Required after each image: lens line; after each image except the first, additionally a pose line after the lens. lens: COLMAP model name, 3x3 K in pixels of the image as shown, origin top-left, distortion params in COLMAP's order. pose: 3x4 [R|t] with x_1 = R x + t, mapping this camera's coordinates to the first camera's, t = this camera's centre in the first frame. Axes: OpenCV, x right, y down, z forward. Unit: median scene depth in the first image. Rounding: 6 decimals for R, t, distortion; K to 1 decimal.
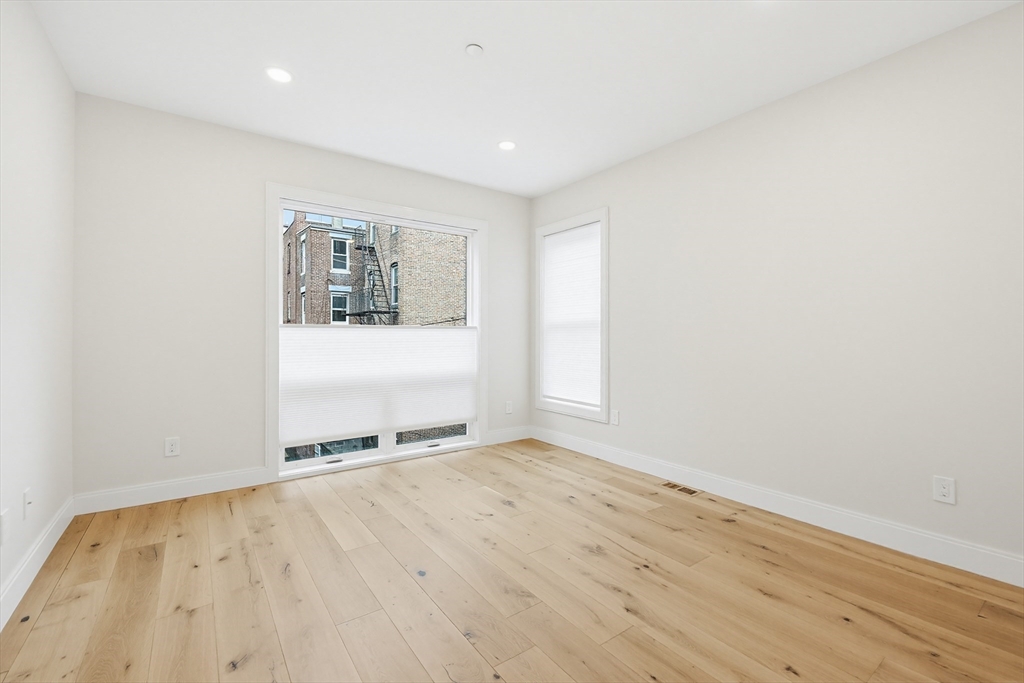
lens RADIAL K [[435.5, 0, 522.3], [0, 435.5, 337.3], [0, 0, 1]] dist [0.000972, 0.000322]
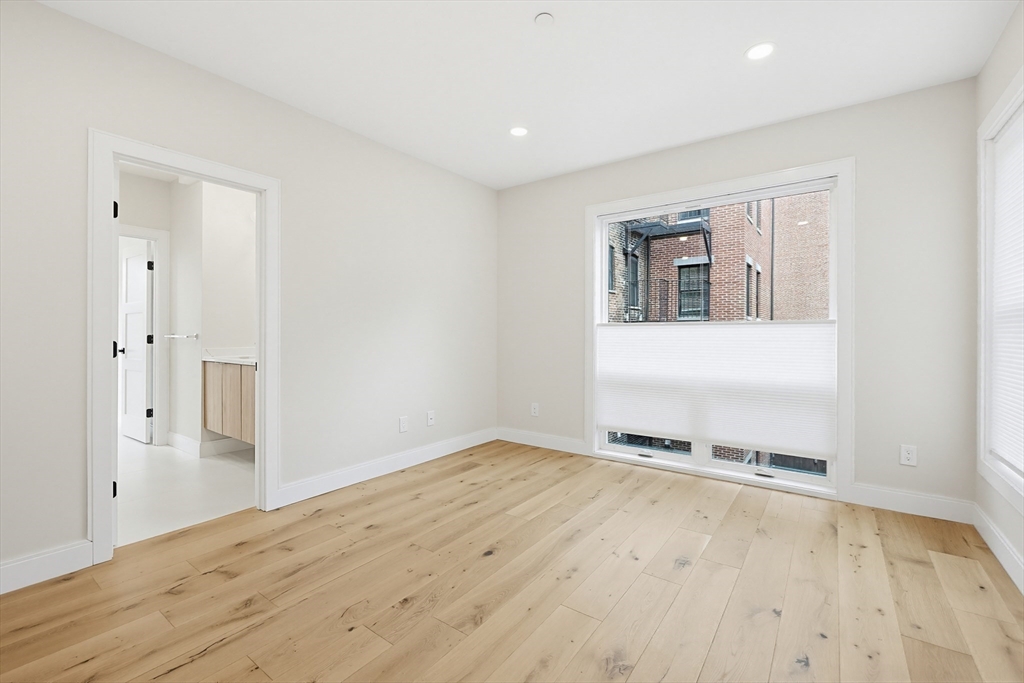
lens RADIAL K [[435.5, 0, 522.3], [0, 435.5, 337.3], [0, 0, 1]] dist [0.000972, 0.000322]
pose [[0.317190, 0.003587, -0.948355, 0.481661], [-0.005455, 0.999983, 0.001958, 0.009645], [0.948346, 0.004552, 0.317204, 0.447895]]
